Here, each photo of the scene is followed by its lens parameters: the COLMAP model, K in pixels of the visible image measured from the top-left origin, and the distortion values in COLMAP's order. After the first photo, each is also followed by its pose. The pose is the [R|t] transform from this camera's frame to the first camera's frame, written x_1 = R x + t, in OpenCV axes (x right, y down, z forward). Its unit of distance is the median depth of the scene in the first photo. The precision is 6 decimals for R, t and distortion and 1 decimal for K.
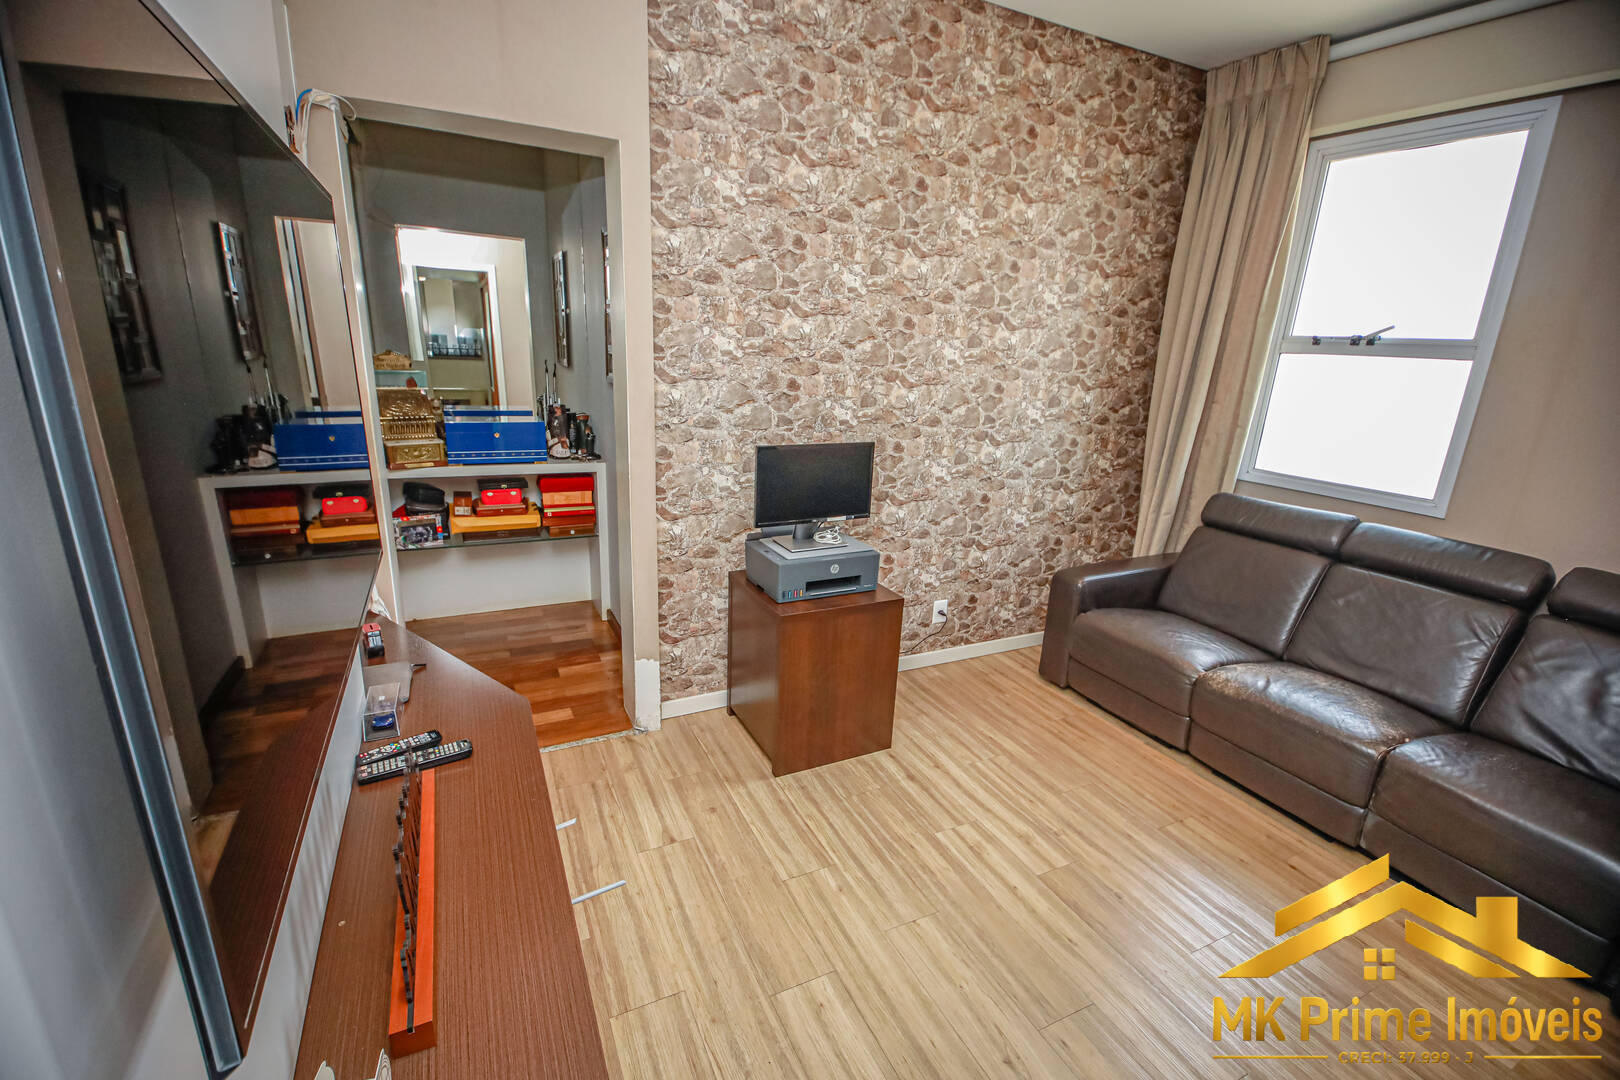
lens RADIAL K [[703.8, 0, 803.4], [0, 703.8, 545.2], [0, 0, 1]] dist [0.051570, -0.030506]
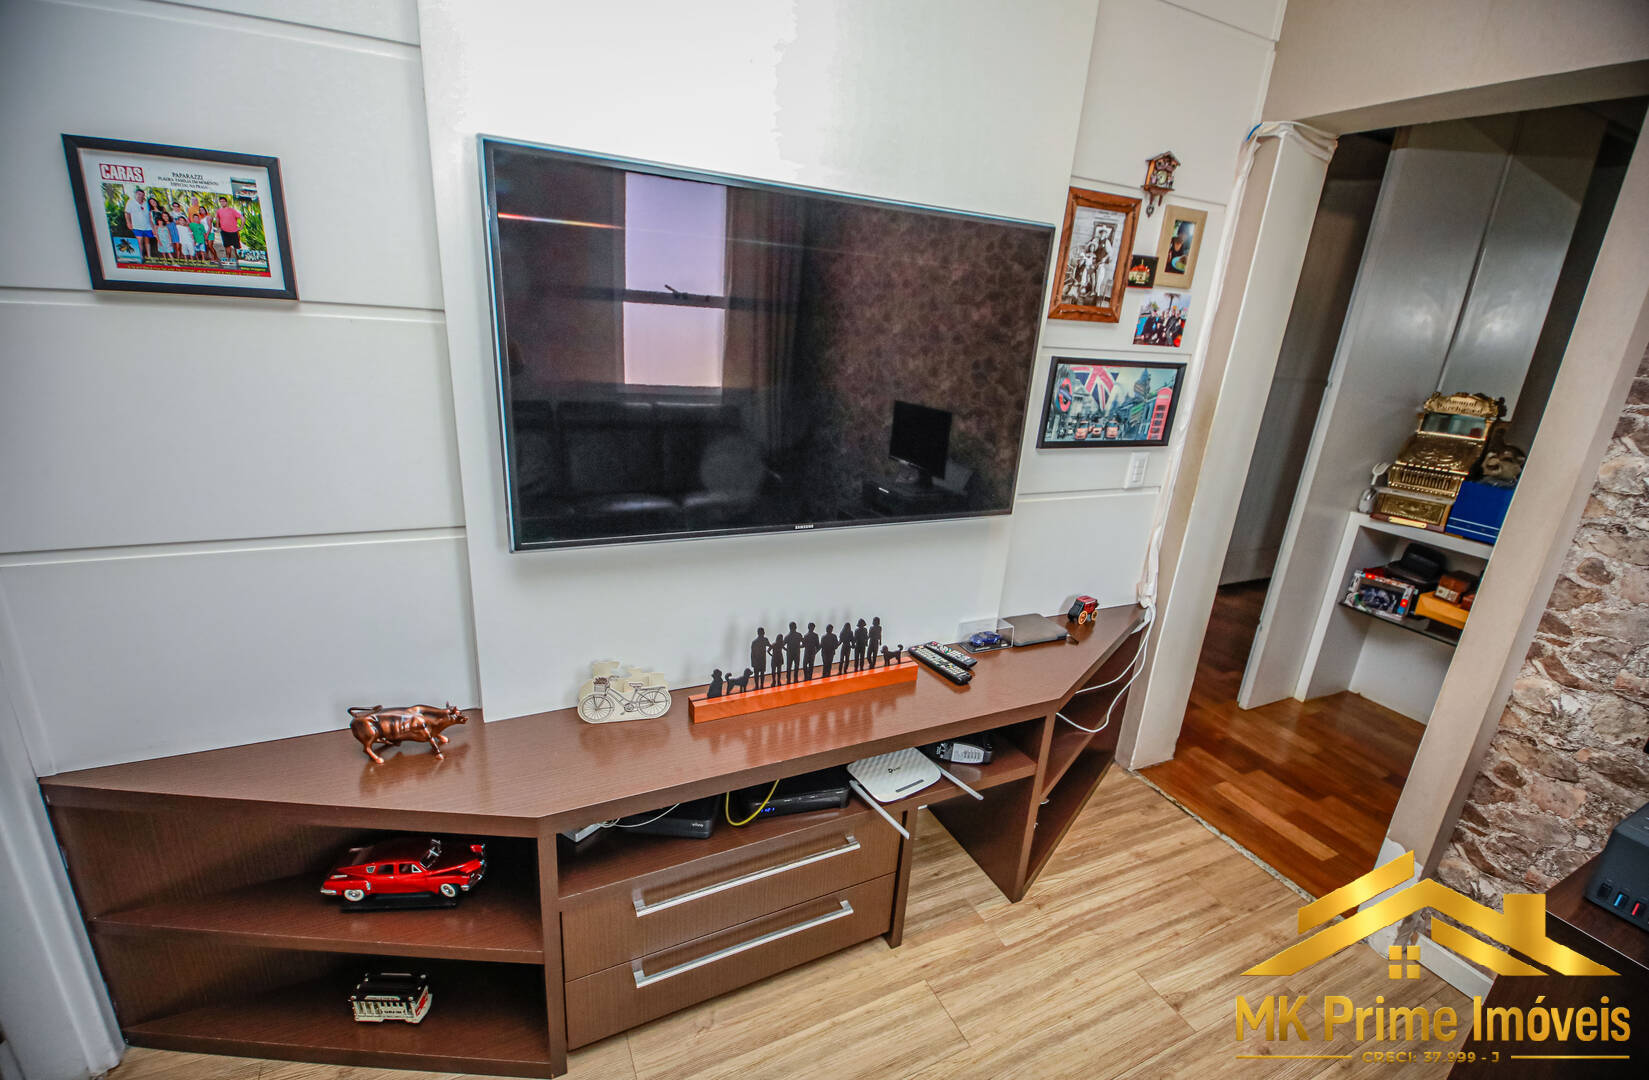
lens RADIAL K [[737.7, 0, 832.9], [0, 737.7, 547.9], [0, 0, 1]] dist [0.048737, -0.032159]
pose [[0.013504, 0.267933, -0.963343, 0.382776], [-0.346830, 0.904873, 0.246809, -0.083321], [0.937831, 0.330783, 0.105146, 0.346406]]
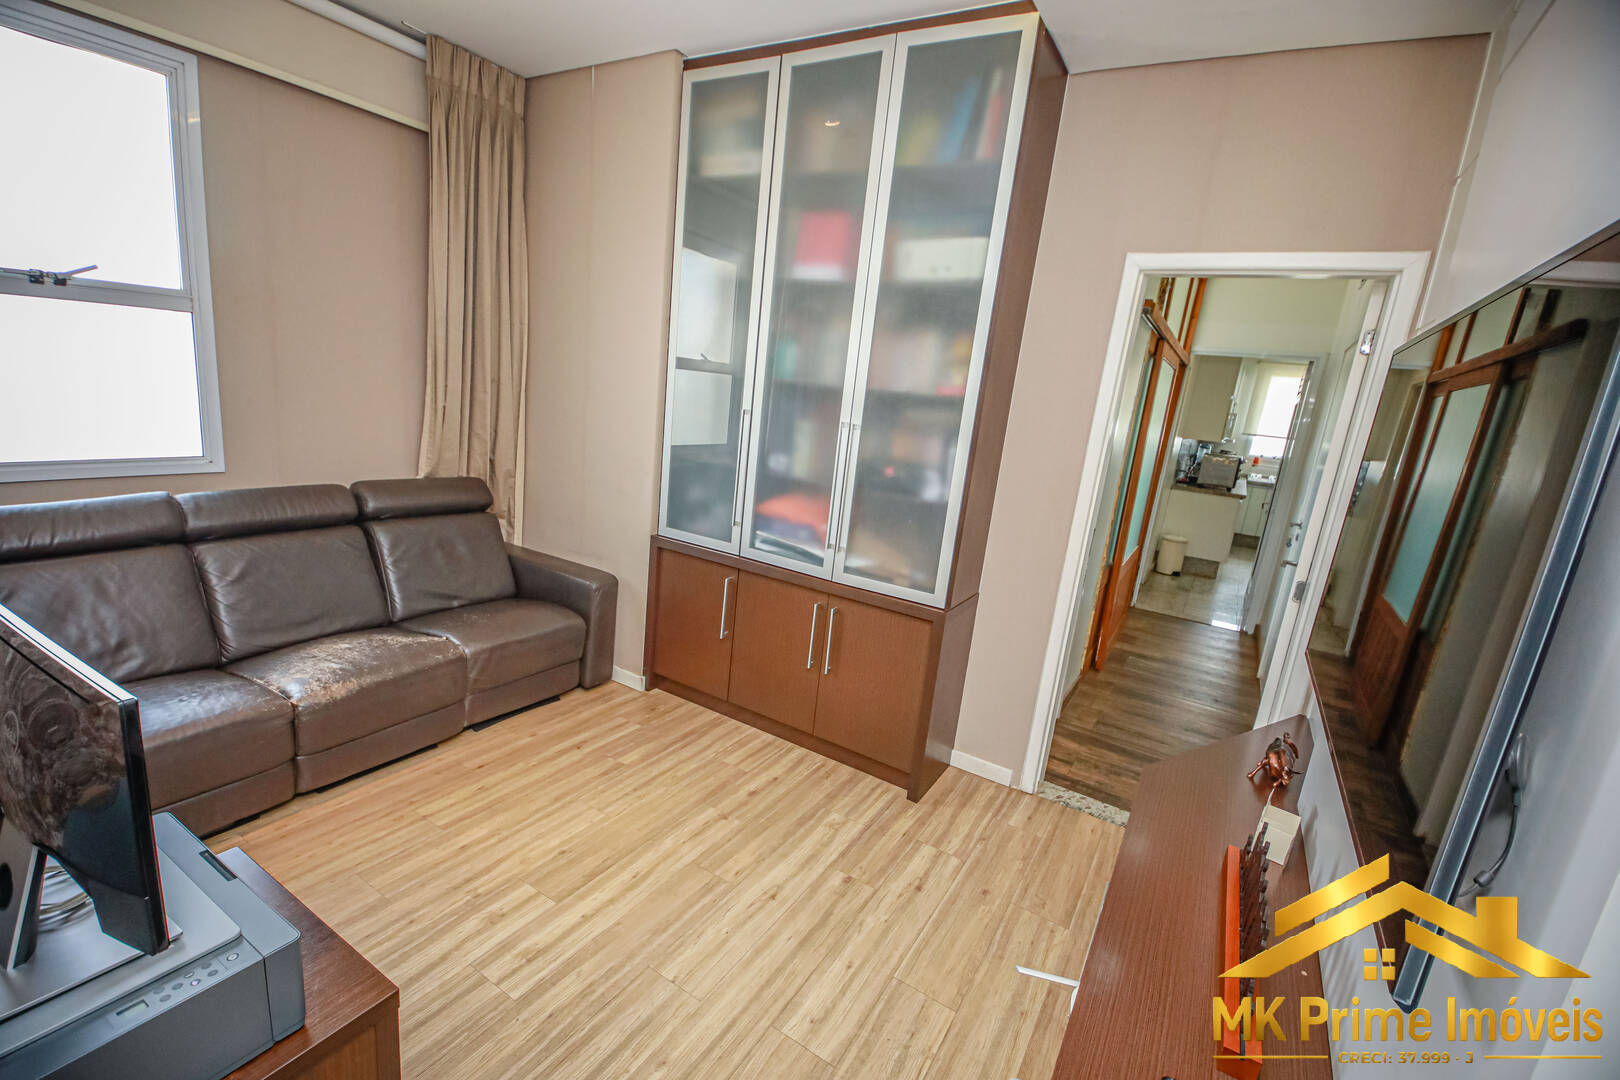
lens RADIAL K [[703.8, 0, 803.4], [0, 703.8, 545.2], [0, 0, 1]] dist [0.051570, -0.030506]
pose [[-0.522804, -0.285959, 0.803059, -0.396284], [0.112996, 0.910497, 0.397779, -0.265119], [-0.844931, 0.298703, -0.443699, 0.825176]]
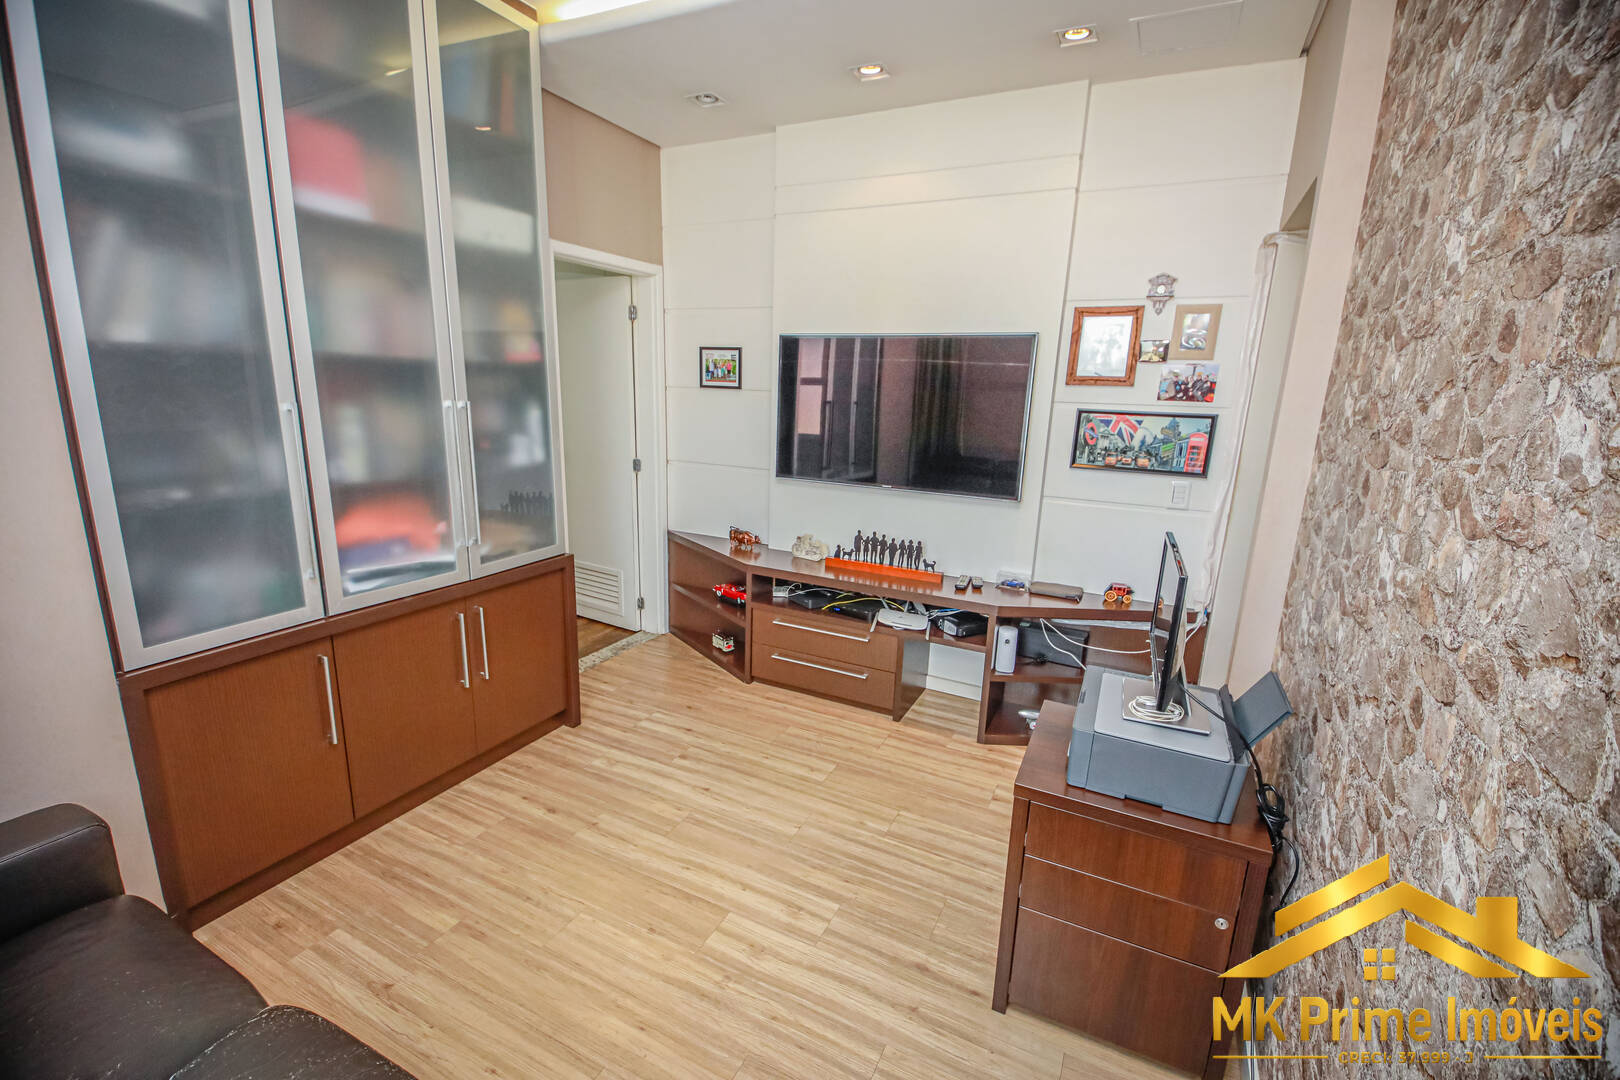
lens RADIAL K [[703.8, 0, 803.4], [0, 703.8, 545.2], [0, 0, 1]] dist [0.051570, -0.030506]
pose [[-0.793029, 0.069475, -0.605209, 0.658079], [-0.233084, 0.883274, 0.406815, -0.323076], [0.562829, 0.463681, -0.684268, 1.223962]]
